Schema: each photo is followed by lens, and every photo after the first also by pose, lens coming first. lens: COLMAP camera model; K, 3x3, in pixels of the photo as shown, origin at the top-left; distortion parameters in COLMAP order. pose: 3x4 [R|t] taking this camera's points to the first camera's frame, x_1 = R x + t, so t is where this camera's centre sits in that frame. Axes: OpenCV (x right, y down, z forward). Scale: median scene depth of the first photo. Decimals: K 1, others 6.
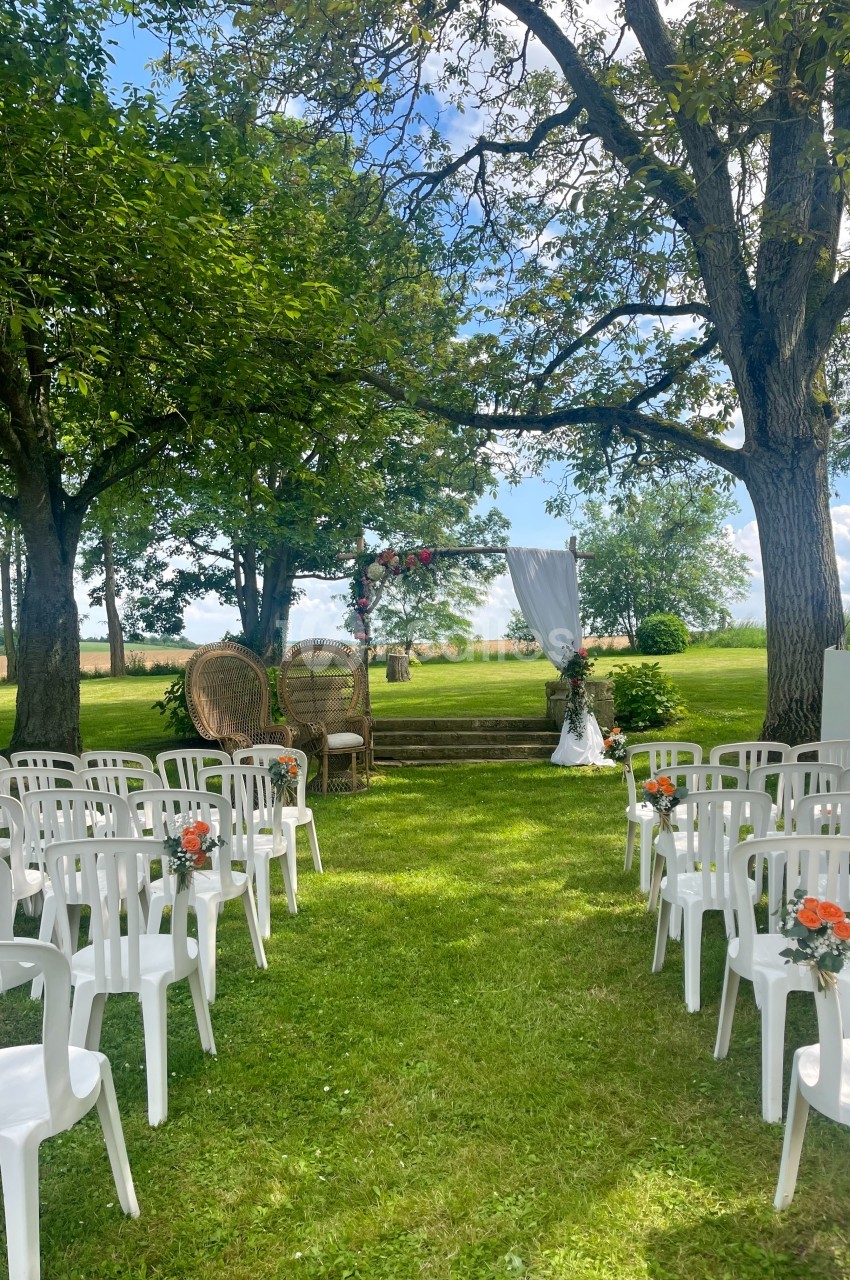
lens RADIAL K [[828.3, 0, 431.2], [0, 828.3, 644.9], [0, 0, 1]] dist [0.033687, -0.034739]
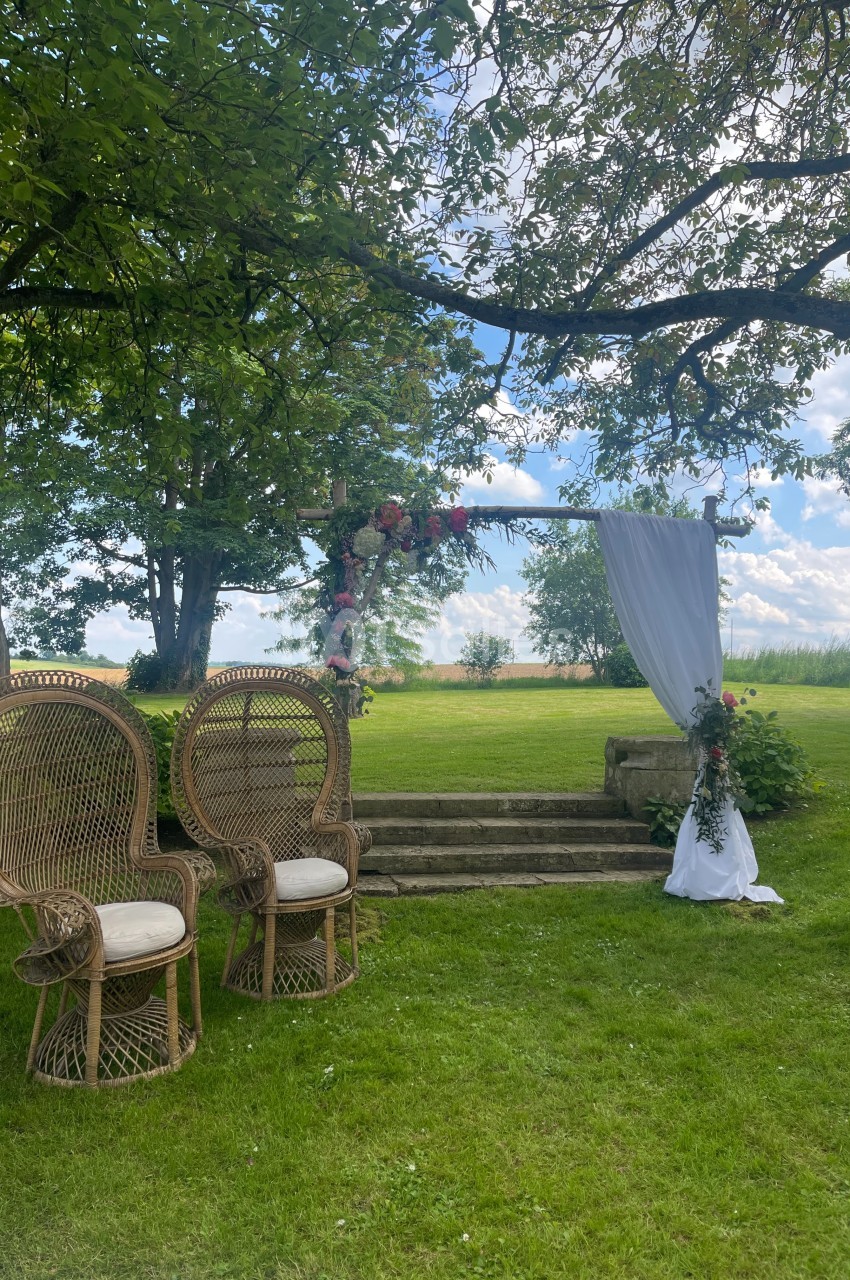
lens RADIAL K [[848.0, 0, 427.3], [0, 848.0, 659.5], [0, 0, 1]] dist [0.007279, 0.000132]
pose [[0.996709, 0.020962, 0.078305, -0.016093], [-0.020041, 0.999721, -0.012528, -0.001661], [-0.078546, 0.010917, 0.996851, 0.103178]]
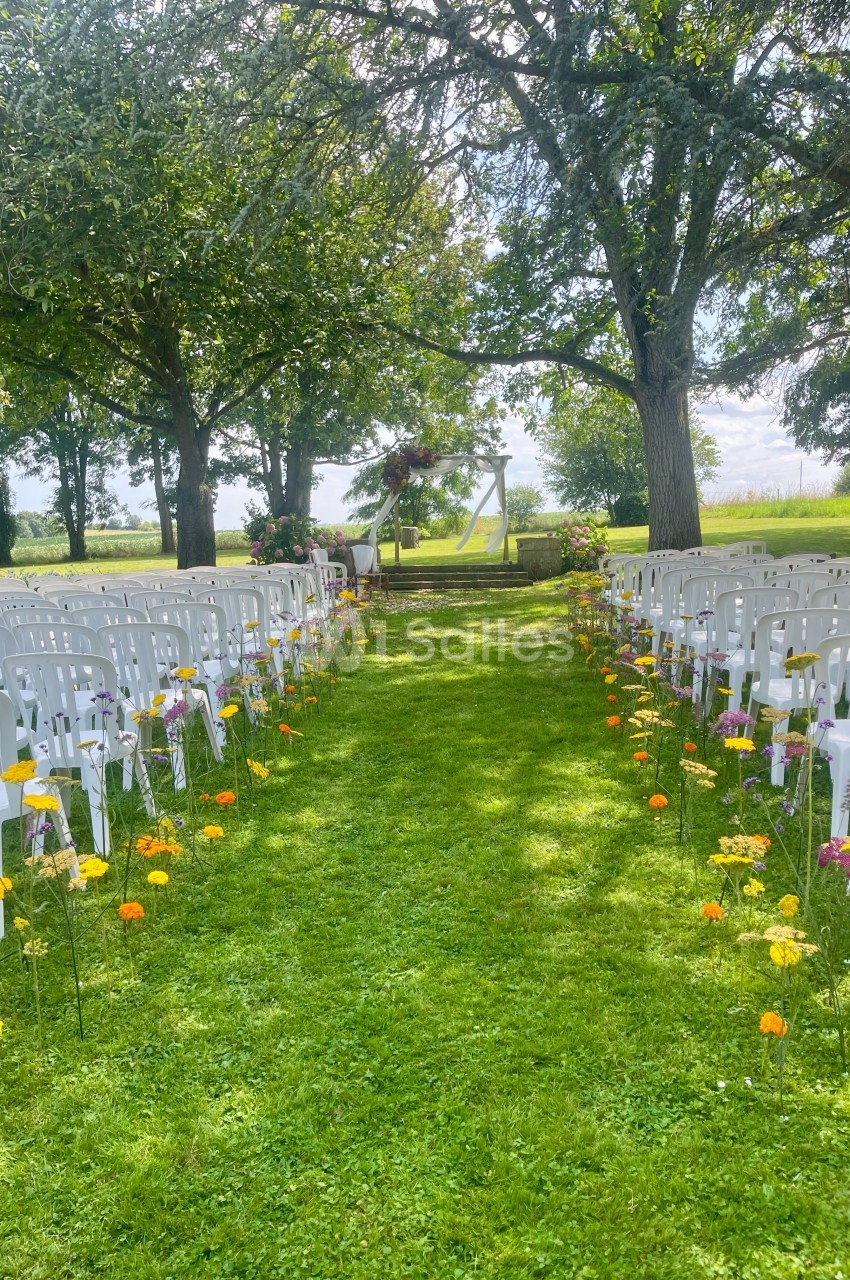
lens RADIAL K [[973.0, 0, 423.8], [0, 973.0, 665.6], [0, 0, 1]] dist [0.014846, -0.009193]
pose [[0.999803, -0.016696, -0.010751, -0.001531], [0.017964, 0.991174, 0.131347, 0.023320], [0.008463, -0.131514, 0.991278, -0.387567]]
